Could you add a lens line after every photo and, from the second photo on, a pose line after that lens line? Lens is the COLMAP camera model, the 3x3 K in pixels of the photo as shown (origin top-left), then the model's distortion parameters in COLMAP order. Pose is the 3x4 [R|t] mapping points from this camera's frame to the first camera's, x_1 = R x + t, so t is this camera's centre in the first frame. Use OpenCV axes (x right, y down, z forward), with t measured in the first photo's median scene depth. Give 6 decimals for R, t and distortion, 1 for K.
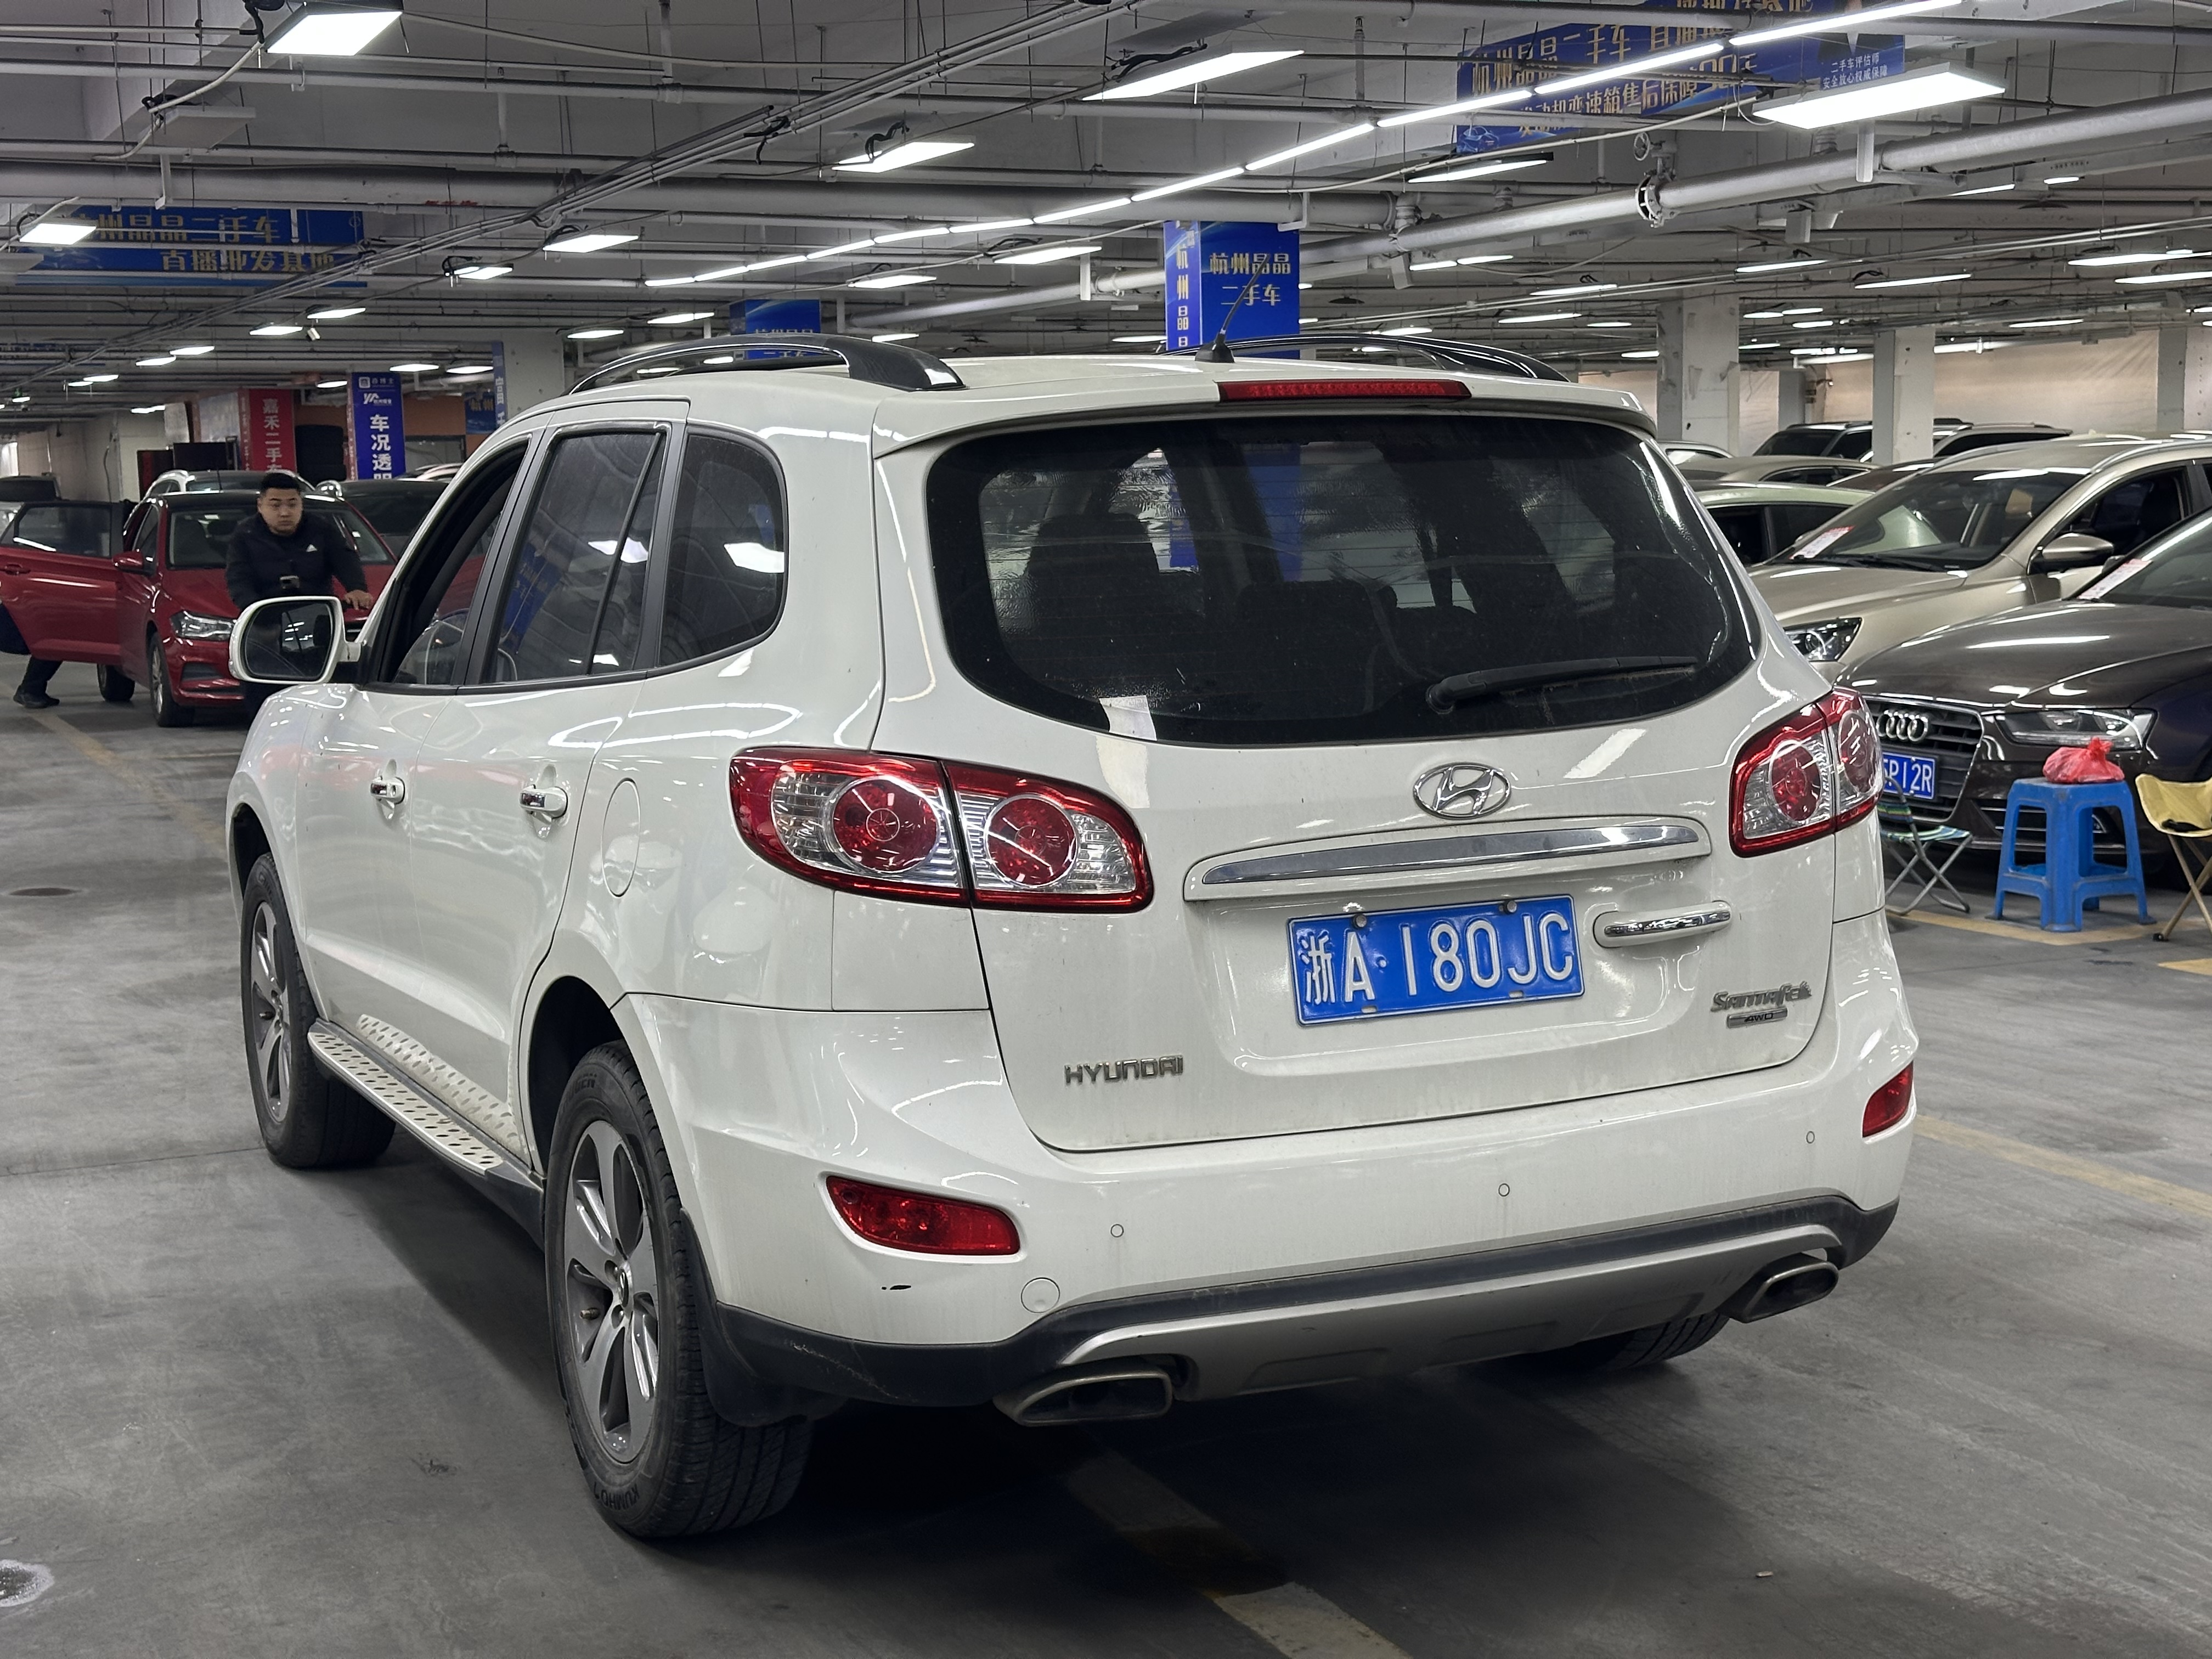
lens RADIAL K [[3054.8, 0, 1122.0], [0, 3054.8, 827.5], [0, 0, 1]] dist [0.124597, 0.000000]
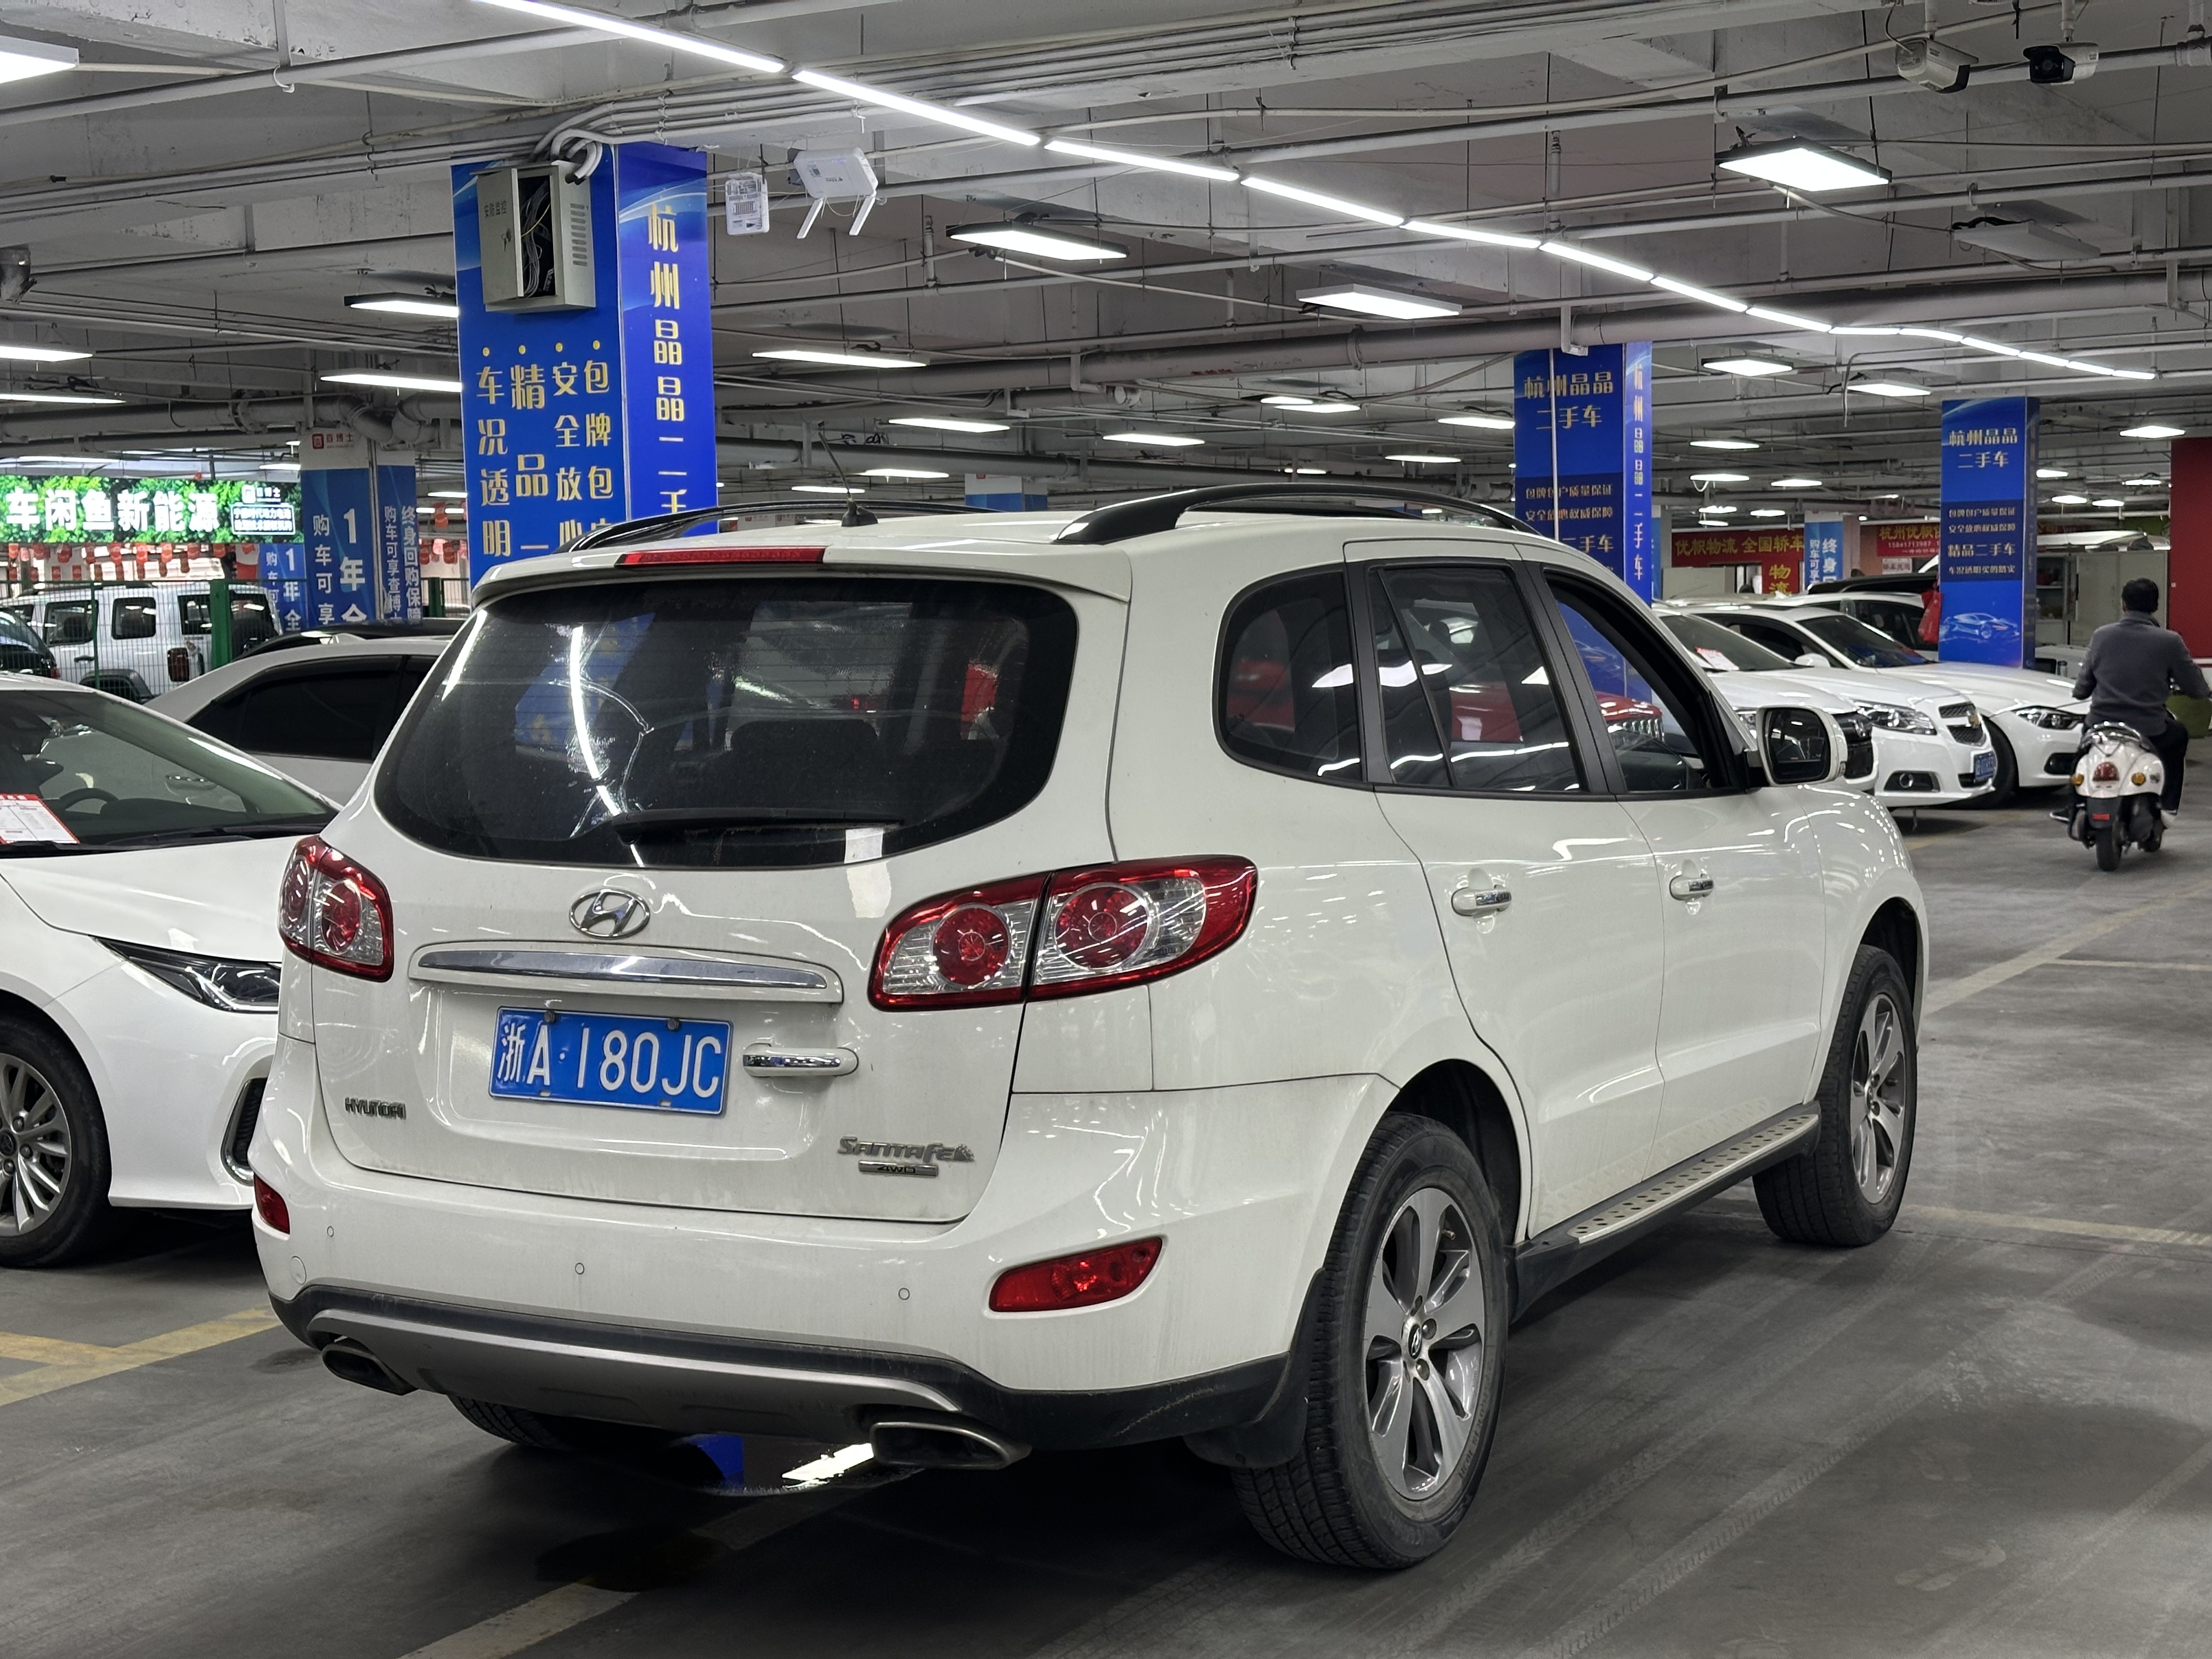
lens RADIAL K [[3054.8, 0, 1105.8], [0, 3054.8, 874.2], [0, 0, 1]] dist [0.124597, 0.000000]
pose [[0.576486, 0.083104, -0.812870, 0.925816], [-0.089751, 0.995235, 0.038097, -0.070335], [0.812163, 0.050993, 0.581198, 0.397590]]
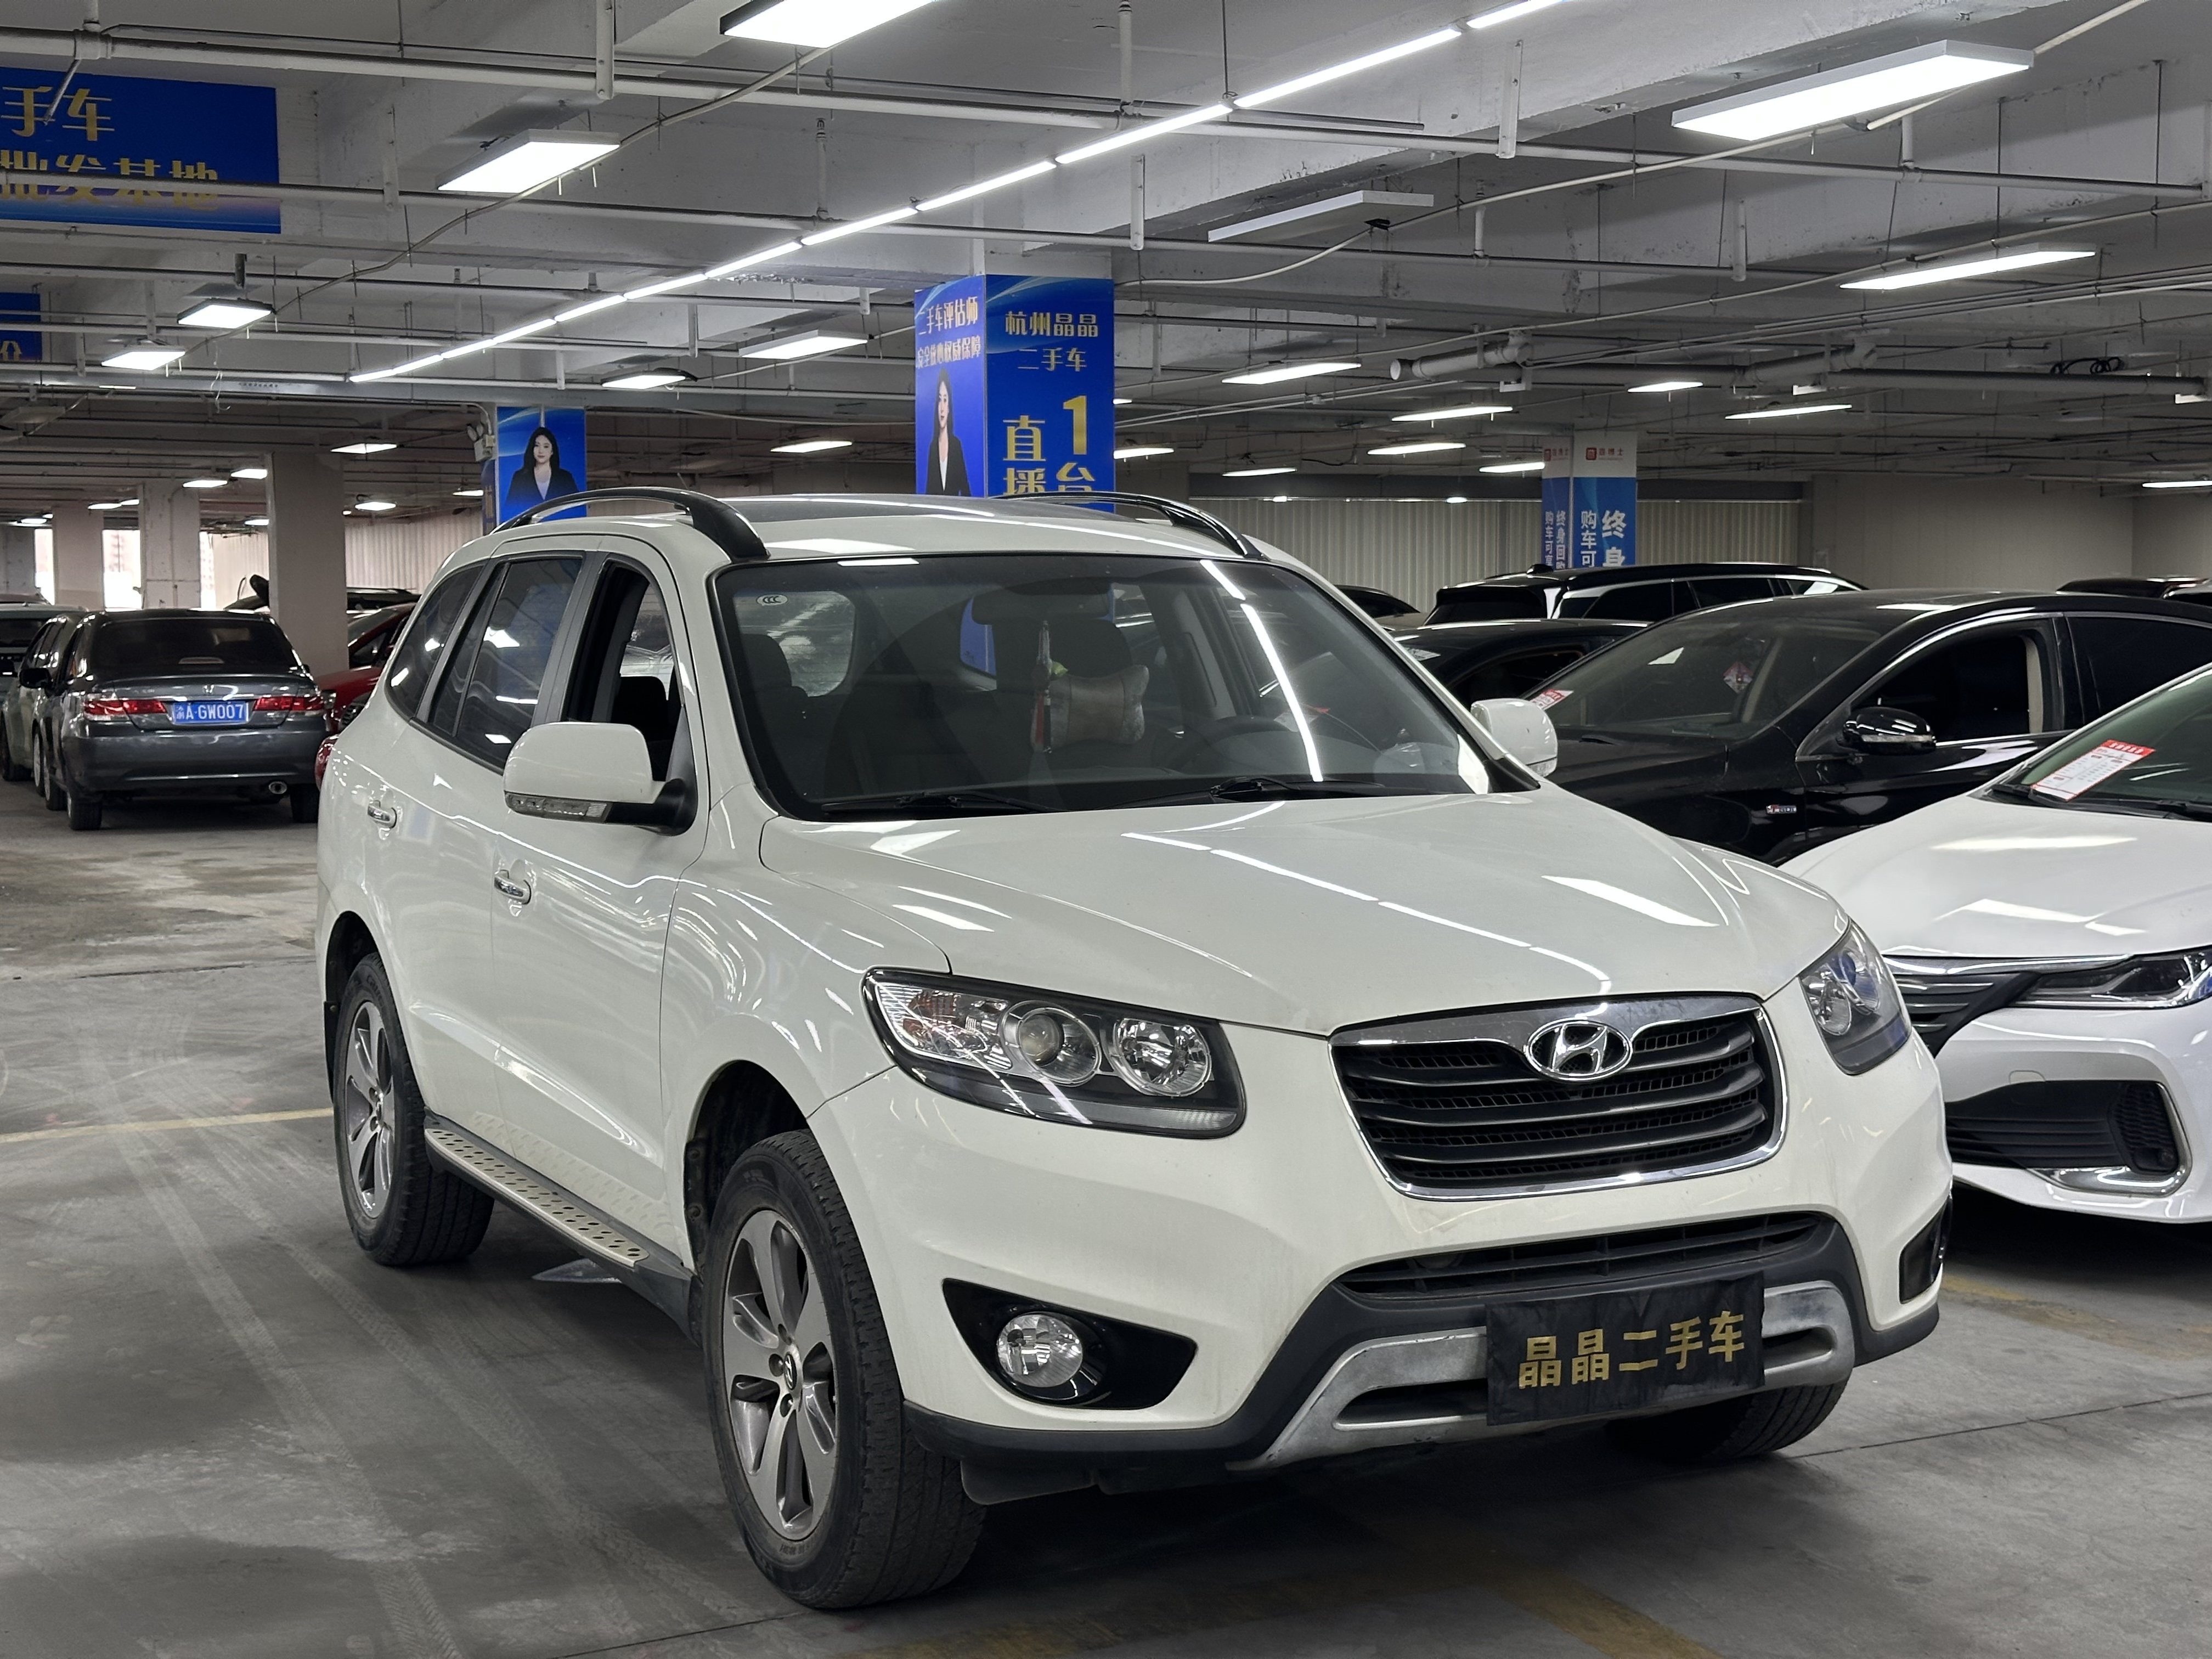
lens RADIAL K [[3054.8, 0, 1113.4], [0, 3054.8, 825.0], [0, 0, 1]] dist [0.124597, 0.000000]
pose [[-0.999587, 0.025541, -0.013165, -0.157188], [0.022554, 0.981280, 0.191260, -0.286279], [0.017804, 0.190884, -0.981451, 2.480377]]
